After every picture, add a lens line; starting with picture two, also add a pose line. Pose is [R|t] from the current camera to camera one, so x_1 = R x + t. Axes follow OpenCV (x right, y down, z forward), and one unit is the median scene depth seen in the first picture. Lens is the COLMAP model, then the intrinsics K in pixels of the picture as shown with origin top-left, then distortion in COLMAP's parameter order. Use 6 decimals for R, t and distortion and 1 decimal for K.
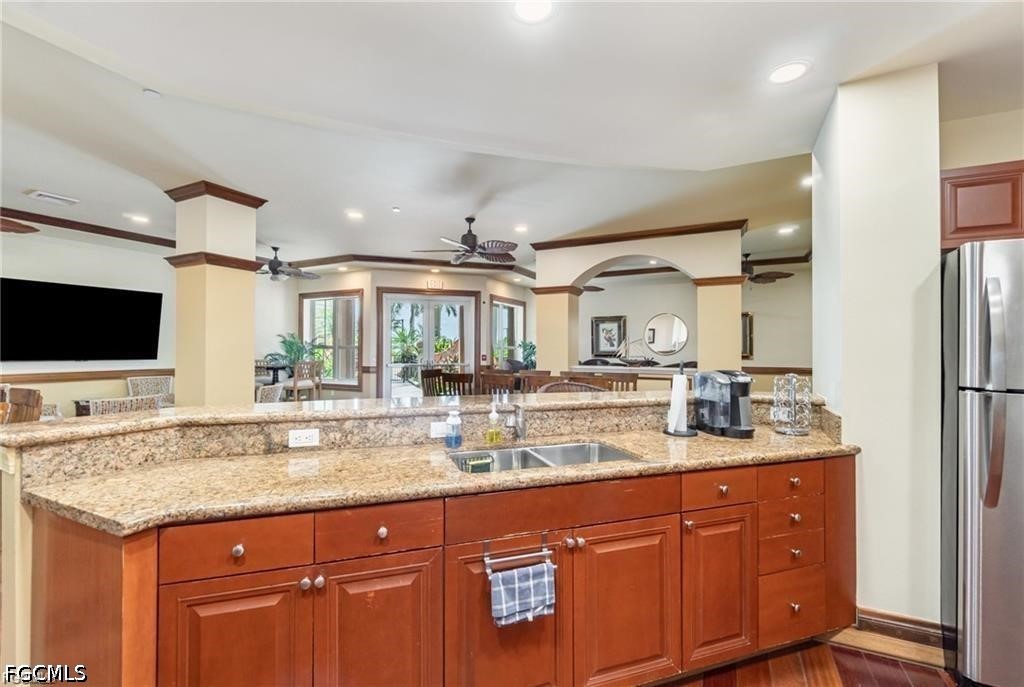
lens RADIAL K [[449.5, 0, 511.7], [0, 449.5, 347.7], [0, 0, 1]] dist [-0.003106, -0.000270]
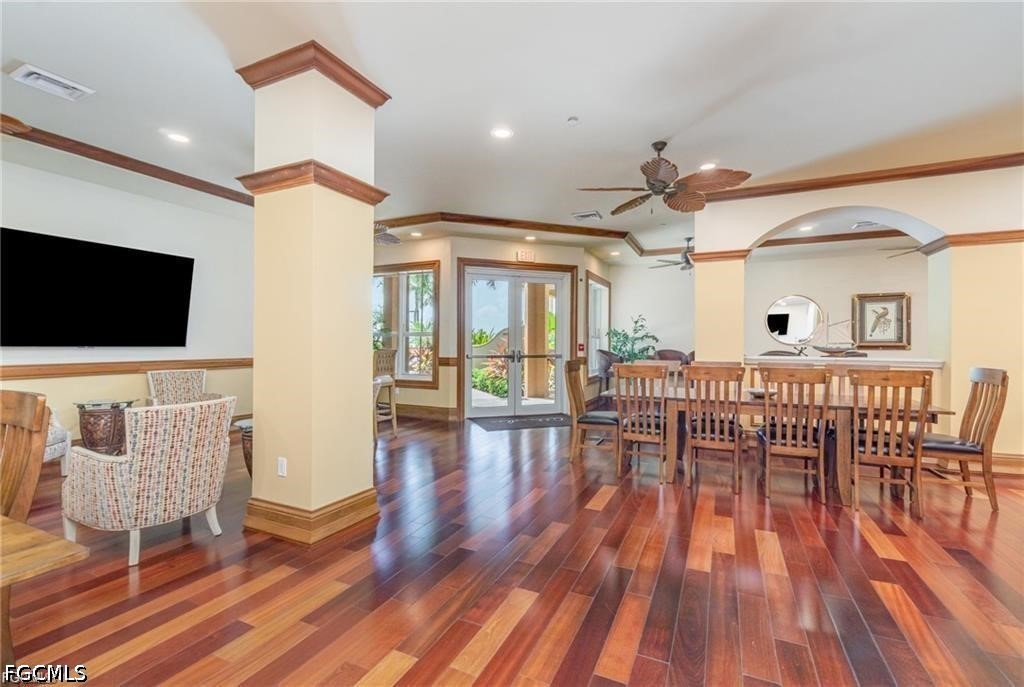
lens RADIAL K [[449.5, 0, 511.7], [0, 449.5, 347.7], [0, 0, 1]] dist [-0.003106, -0.000270]
pose [[0.999721, 0.002712, 0.023482, -0.223774], [-0.002999, 0.999921, 0.012189, 0.014133], [-0.023447, -0.012256, 0.999650, 0.201777]]
